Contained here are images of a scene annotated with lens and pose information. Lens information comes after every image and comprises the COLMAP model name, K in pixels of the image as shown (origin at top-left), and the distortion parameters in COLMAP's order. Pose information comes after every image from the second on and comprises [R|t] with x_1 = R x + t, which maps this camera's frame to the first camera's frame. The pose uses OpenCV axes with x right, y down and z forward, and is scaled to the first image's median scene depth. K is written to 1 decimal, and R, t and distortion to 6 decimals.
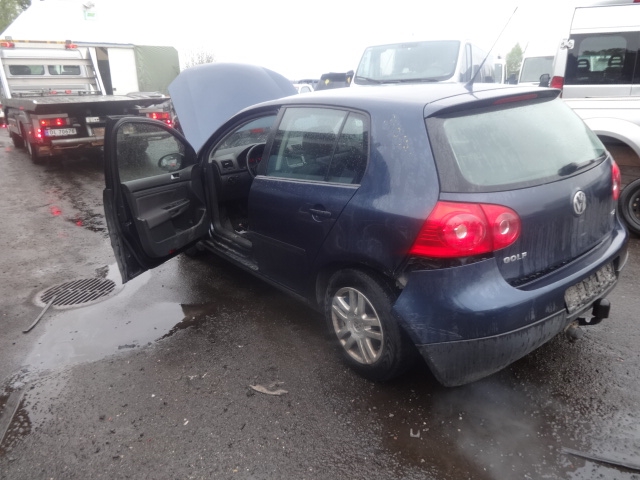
lens RADIAL K [[473.8, 0, 320.0], [0, 473.8, 240.0], [0, 0, 1]] dist [-0.006500, -0.006784]
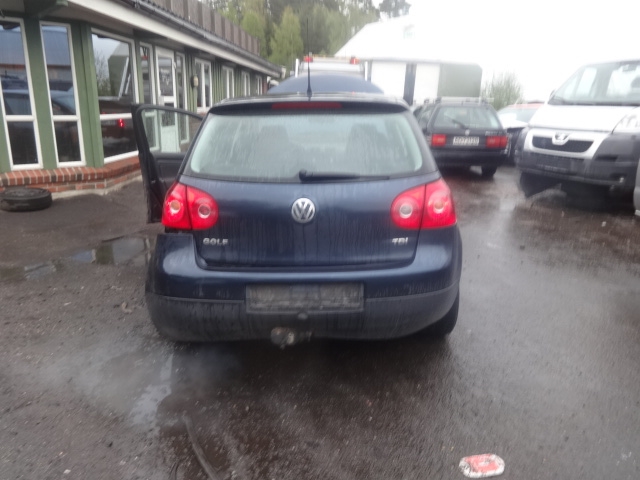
lens RADIAL K [[473.8, 0, 320.0], [0, 473.8, 240.0], [0, 0, 1]] dist [-0.006500, -0.006784]
pose [[0.781444, 0.215791, -0.585474, 1.198666], [-0.234761, 0.971031, 0.044558, -0.070352], [0.578129, 0.102628, 0.809466, 0.228115]]
